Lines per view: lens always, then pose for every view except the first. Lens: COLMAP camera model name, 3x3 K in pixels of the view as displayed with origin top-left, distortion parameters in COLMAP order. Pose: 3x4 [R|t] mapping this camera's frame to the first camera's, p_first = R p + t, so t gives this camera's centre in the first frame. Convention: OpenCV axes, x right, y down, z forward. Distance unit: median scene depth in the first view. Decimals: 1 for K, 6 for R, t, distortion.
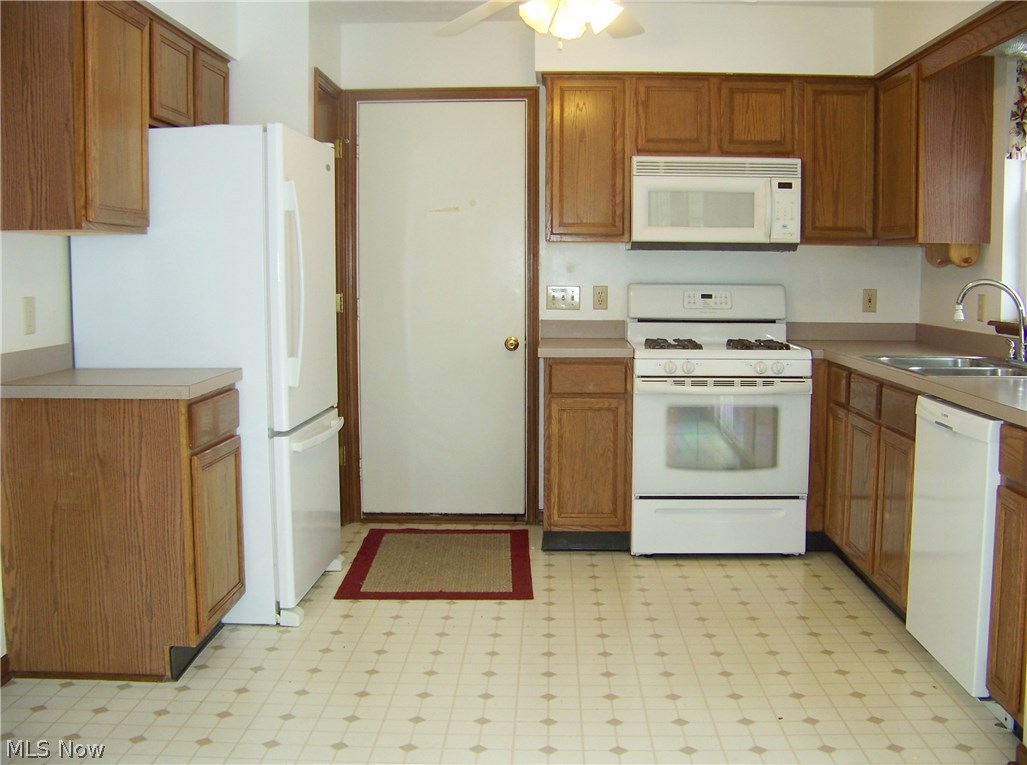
lens RADIAL K [[1091.2, 0, 513.5], [0, 1091.2, 382.5], [0, 0, 1]] dist [-0.257641, 0.293680]
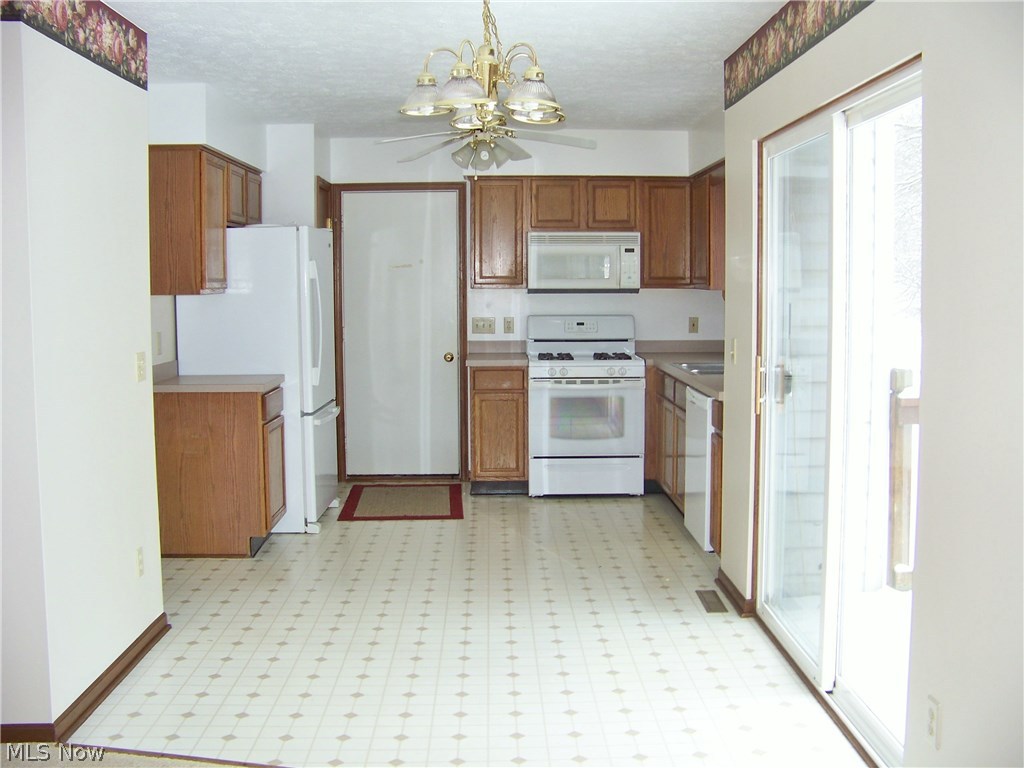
lens RADIAL K [[1088.0, 0, 512.0], [0, 1088.0, 384.0], [0, 0, 1]] dist [-0.257641, 0.293680]
pose [[0.998555, -0.010237, 0.052762, 0.006646], [0.010633, 0.999917, -0.007238, 0.013461], [-0.052683, 0.007789, 0.998581, -0.527615]]
